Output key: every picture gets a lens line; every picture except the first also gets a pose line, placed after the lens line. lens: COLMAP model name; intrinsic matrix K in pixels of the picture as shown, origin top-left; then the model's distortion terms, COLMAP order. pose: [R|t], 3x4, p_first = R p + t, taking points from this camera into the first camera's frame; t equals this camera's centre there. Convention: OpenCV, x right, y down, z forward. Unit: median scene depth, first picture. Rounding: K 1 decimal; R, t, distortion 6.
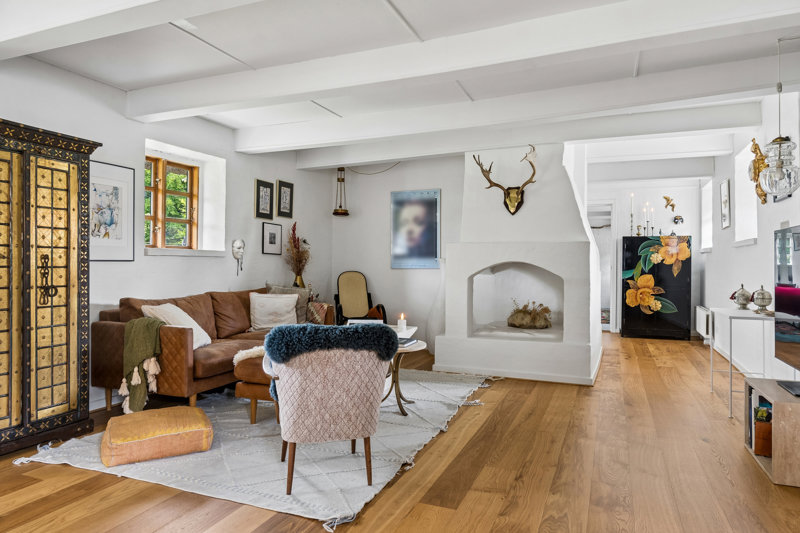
lens RADIAL K [[533.9, 0, 389.1], [0, 533.9, 250.1], [0, 0, 1]] dist [0.002428, 0.001350]
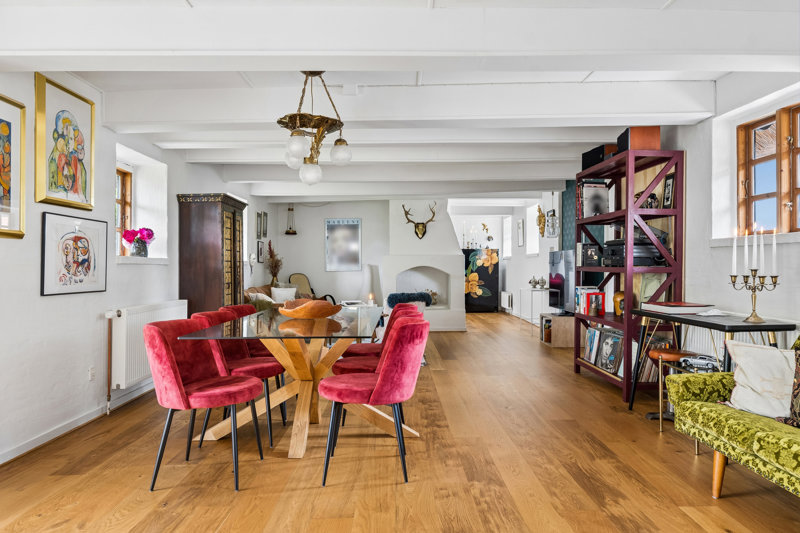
lens RADIAL K [[533.9, 0, 400.5], [0, 533.9, 266.0], [0, 0, 1]] dist [0.002428, 0.001350]
pose [[0.921807, -0.010545, 0.387507, -0.399838], [0.000967, 0.999689, 0.024904, -0.017323], [-0.387649, -0.022582, 0.921530, -0.457162]]
